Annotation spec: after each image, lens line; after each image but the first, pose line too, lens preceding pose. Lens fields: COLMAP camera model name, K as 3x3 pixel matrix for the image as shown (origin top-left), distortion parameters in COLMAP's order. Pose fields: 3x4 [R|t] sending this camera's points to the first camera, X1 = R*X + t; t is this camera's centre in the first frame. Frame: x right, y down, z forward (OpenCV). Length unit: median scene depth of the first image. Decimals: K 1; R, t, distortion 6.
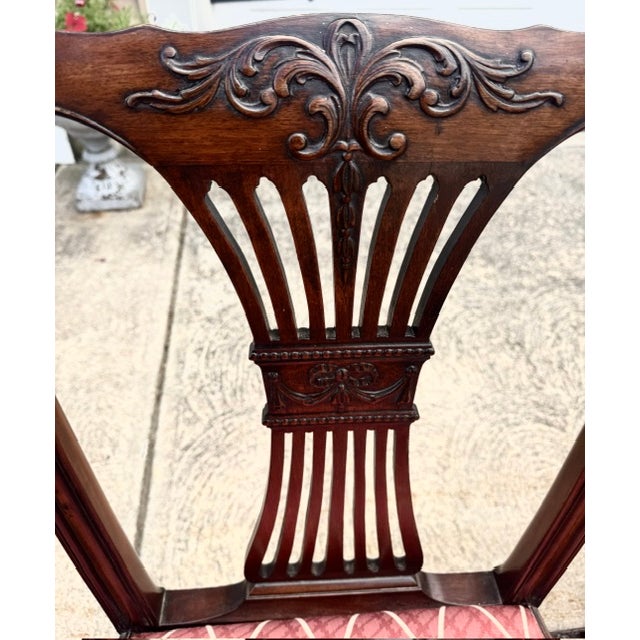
lens RADIAL K [[527.2, 0, 315.6], [0, 527.2, 291.2], [0, 0, 1]] dist [0.038837, -0.078559]
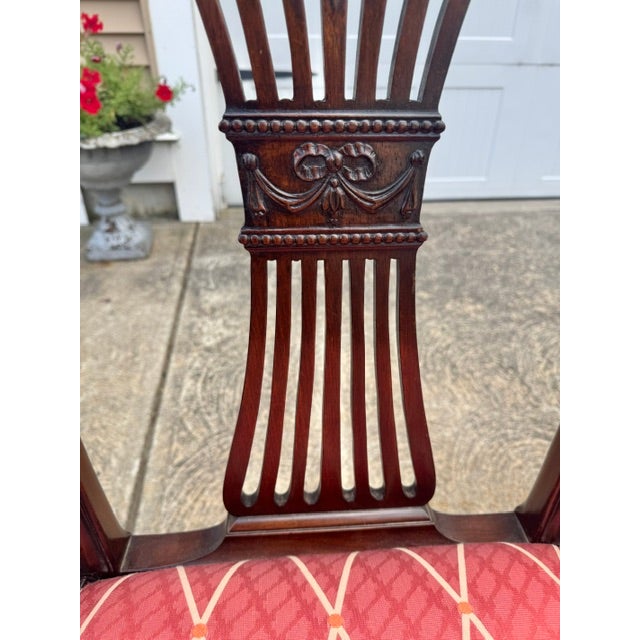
lens RADIAL K [[481.7, 0, 320.0], [0, 481.7, 320.0], [0, 0, 1]] dist [0.000139, -0.003588]
pose [[0.999881, -0.009885, 0.011812, 0.004826], [0.011371, 0.991027, -0.133176, 0.141156], [-0.010390, 0.133294, 0.991022, 0.080102]]
